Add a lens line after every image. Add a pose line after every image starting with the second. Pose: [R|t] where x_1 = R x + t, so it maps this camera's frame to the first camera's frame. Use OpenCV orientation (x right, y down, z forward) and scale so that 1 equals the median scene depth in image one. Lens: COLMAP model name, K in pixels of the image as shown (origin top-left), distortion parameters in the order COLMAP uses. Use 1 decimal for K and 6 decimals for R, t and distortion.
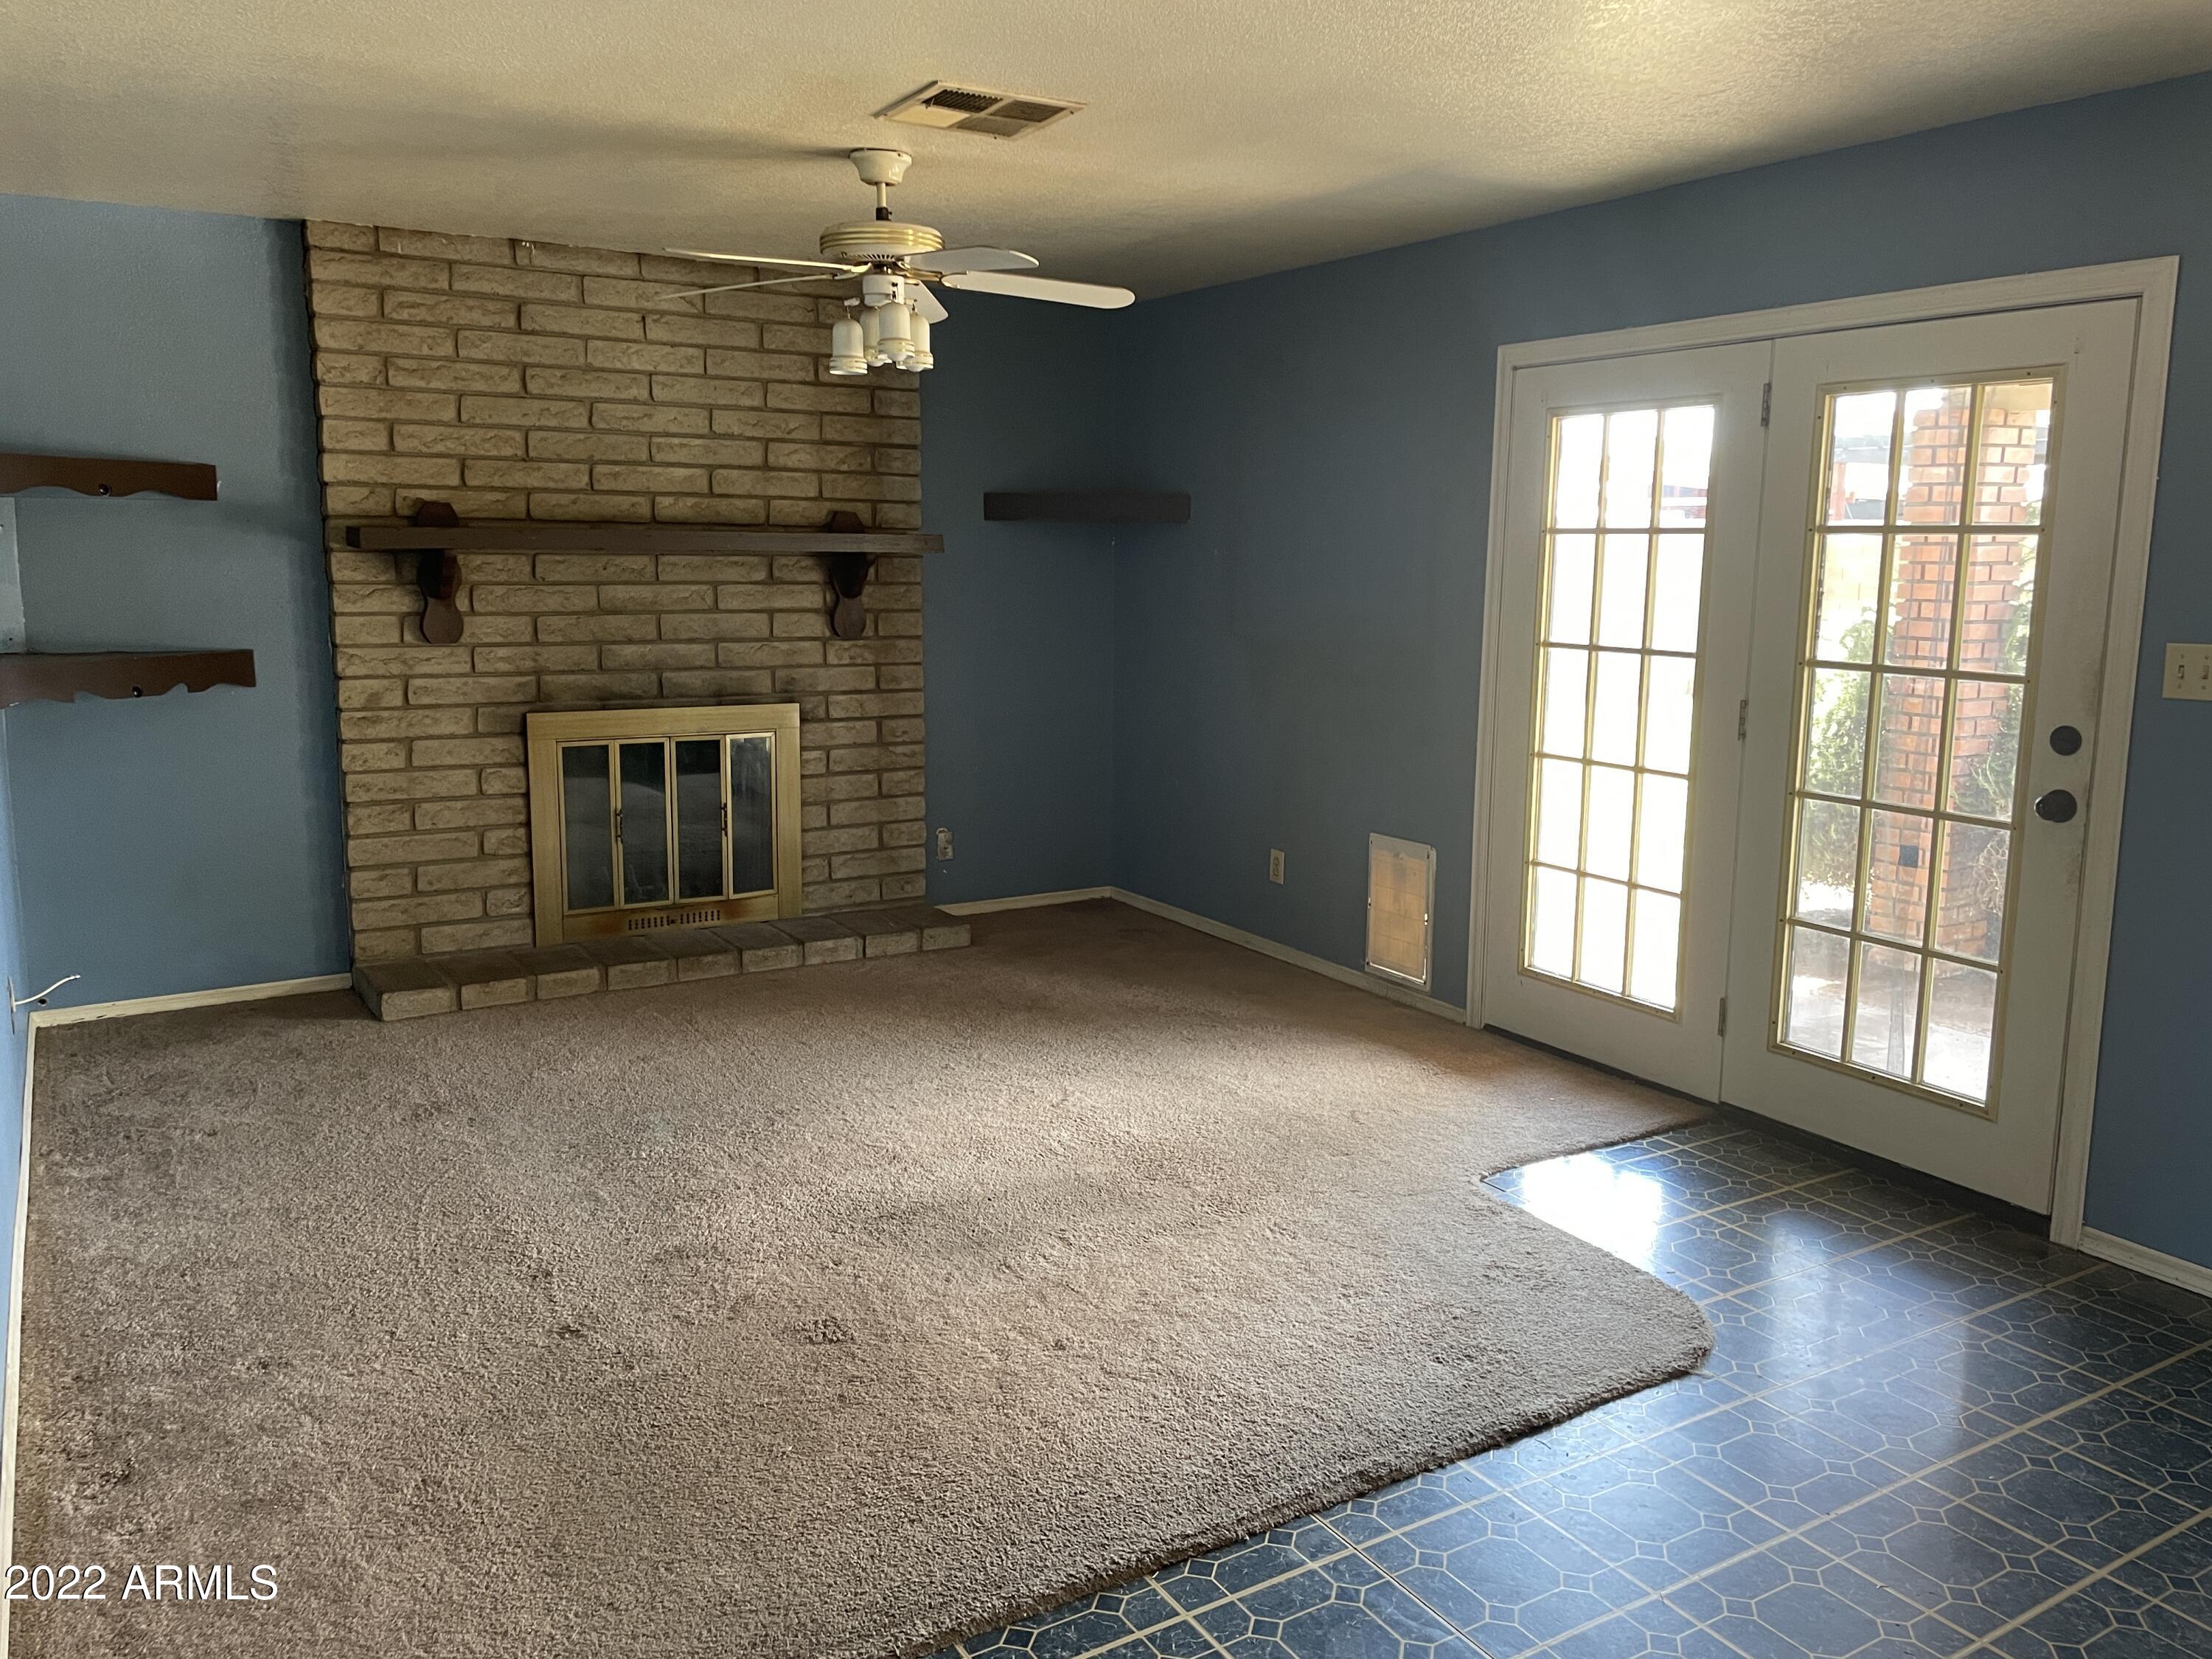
lens RADIAL K [[1680.6, 0, 1108.8], [0, 1680.6, 812.6], [0, 0, 1]] dist [0.084622, -0.041582]
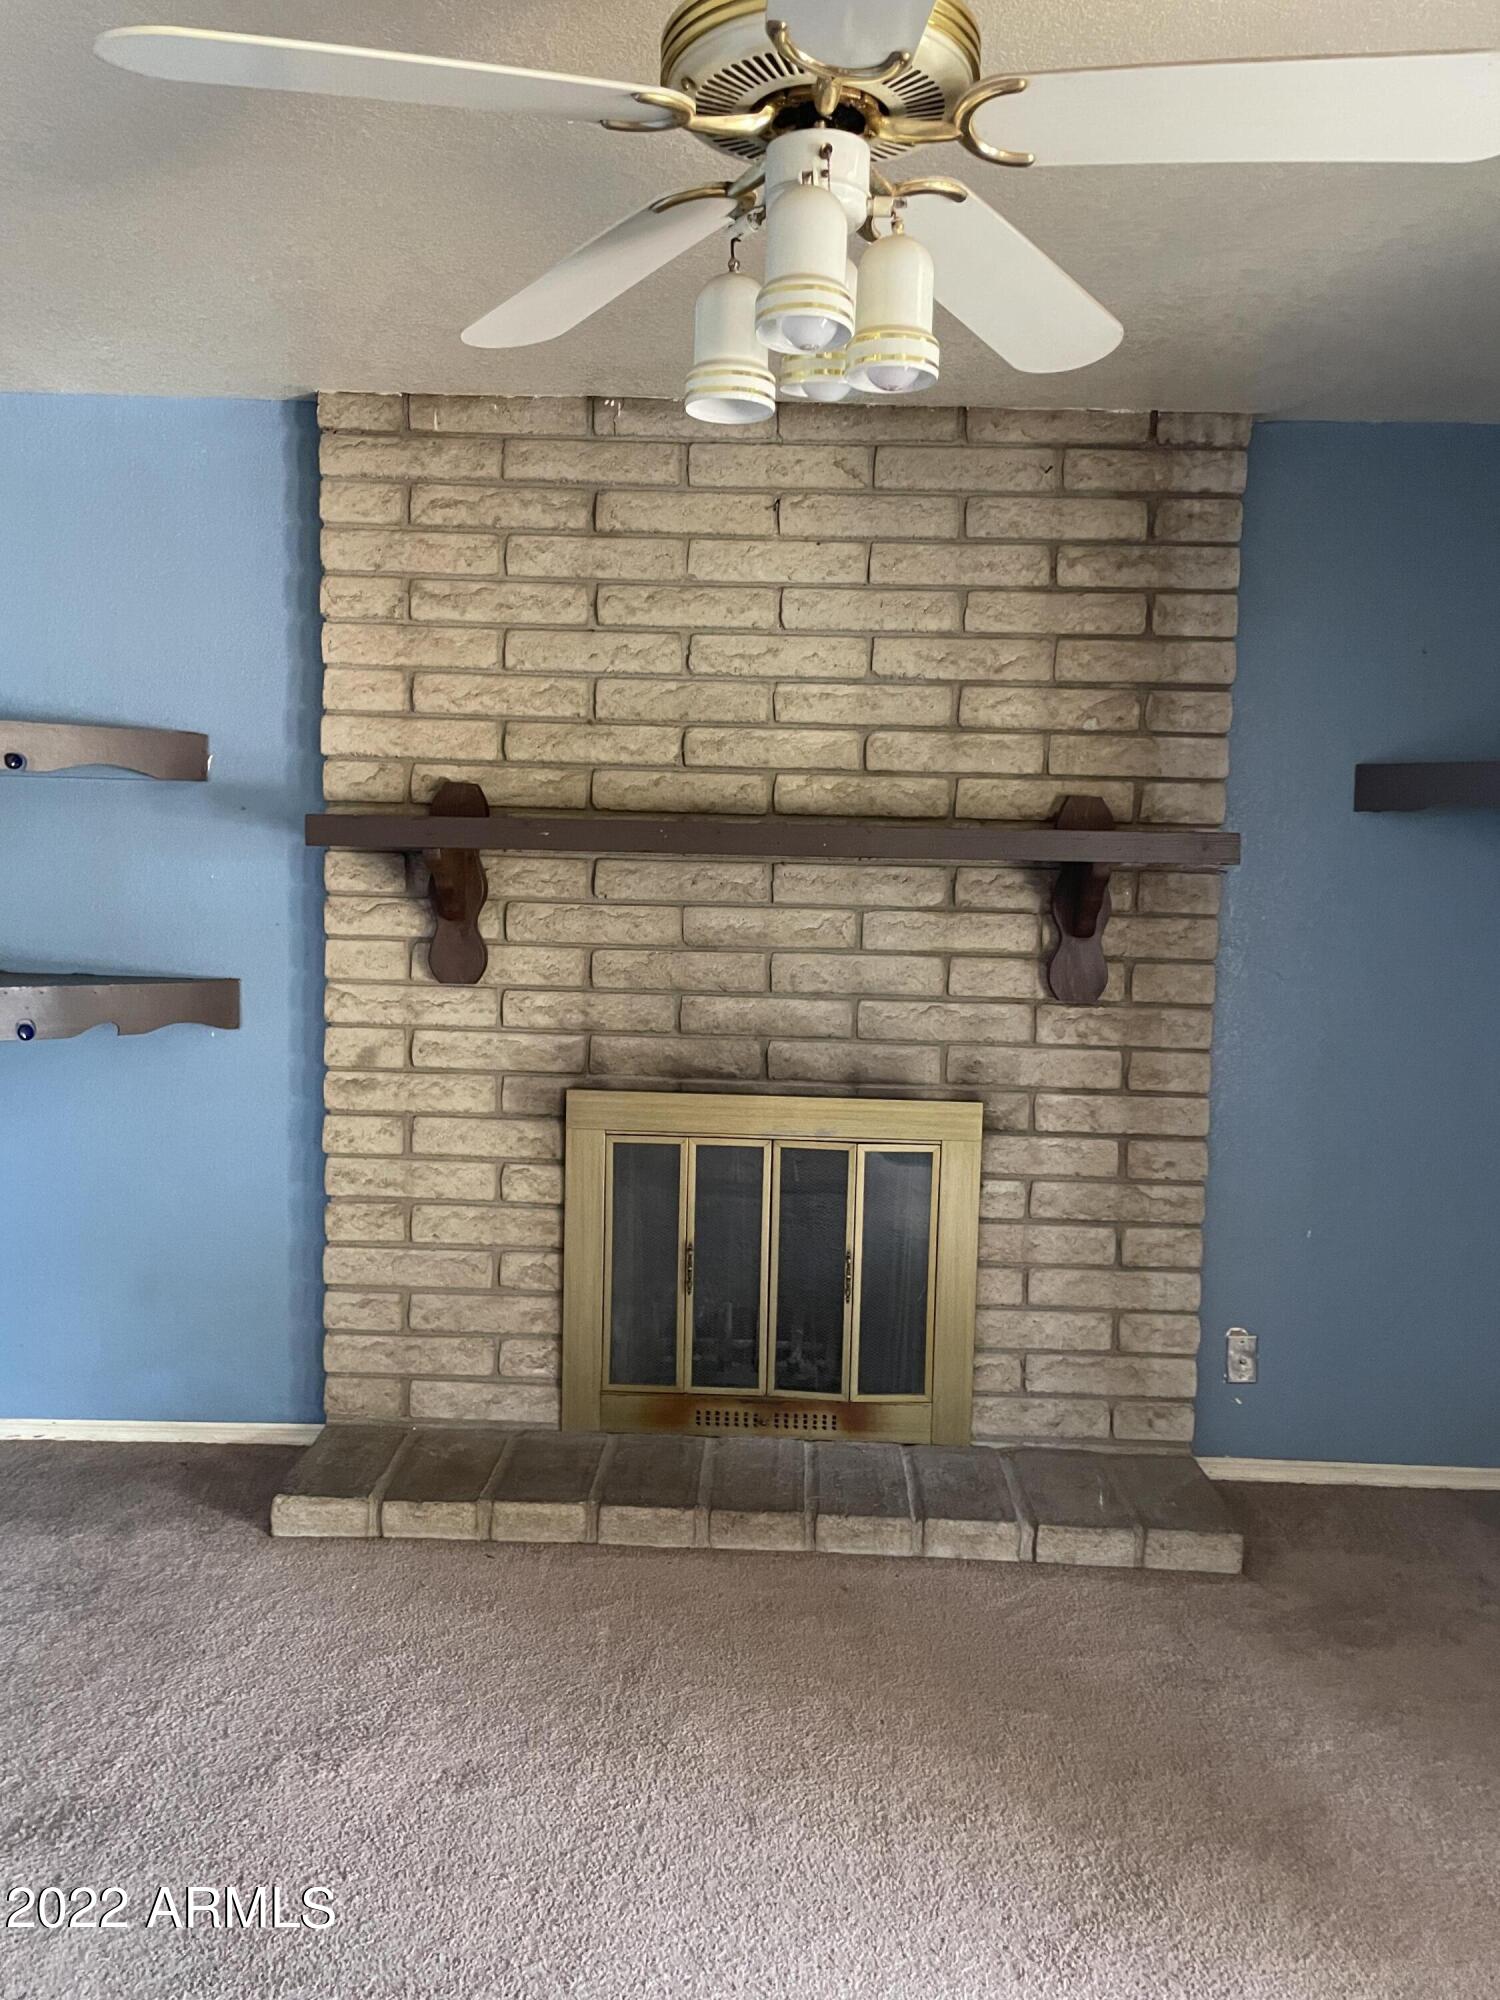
lens RADIAL K [[1519.6, 0, 747.6], [0, 1519.6, 1005.0], [0, 0, 1]] dist [0.084622, -0.041582]
pose [[0.843726, 0.066486, -0.532640, 0.041460], [-0.102198, 0.994045, -0.037807, -0.075864], [0.526955, 0.086334, 0.845497, 0.512929]]
